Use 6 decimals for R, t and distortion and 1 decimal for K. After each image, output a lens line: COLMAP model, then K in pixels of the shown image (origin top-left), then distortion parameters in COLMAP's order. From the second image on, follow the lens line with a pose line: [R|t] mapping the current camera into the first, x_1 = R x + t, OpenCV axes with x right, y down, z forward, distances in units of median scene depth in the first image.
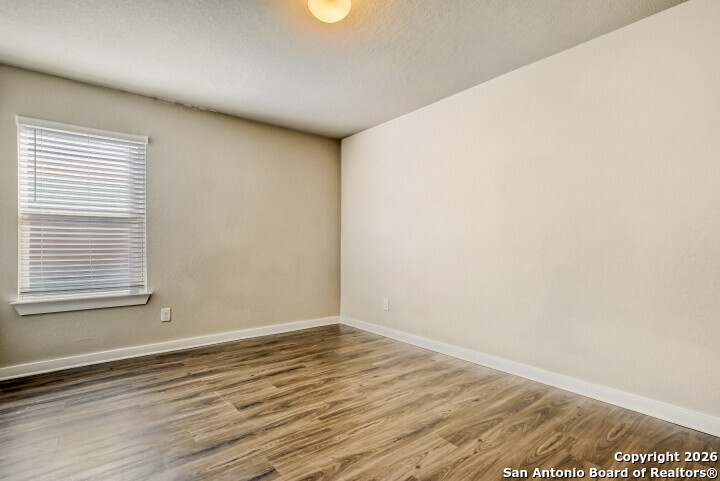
lens RADIAL K [[353.5, 0, 355.1], [0, 353.5, 241.7], [0, 0, 1]] dist [0.004992, 0.000417]
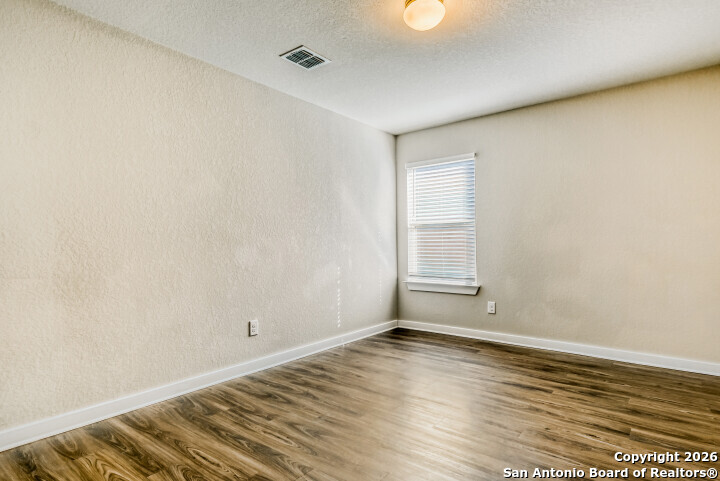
lens RADIAL K [[394.0, 0, 355.0], [0, 394.0, 242.0], [0, 0, 1]] dist [0.007034, 0.000357]
pose [[0.215779, -0.009500, -0.976396, 0.709545], [0.013465, 0.999887, -0.006753, 0.004890], [0.976349, -0.011690, 0.215883, 0.390166]]
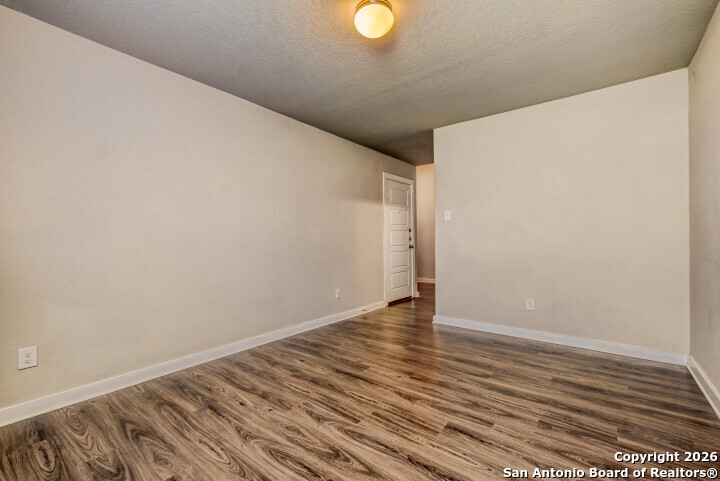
lens RADIAL K [[311.9, 0, 356.8], [0, 311.9, 241.2], [0, 0, 1]] dist [0.014760, -0.003321]
pose [[-0.233143, 0.005897, 0.972425, -0.705071], [0.002835, 0.999981, -0.005385, 0.011039], [-0.972438, 0.001501, -0.233155, 0.909153]]
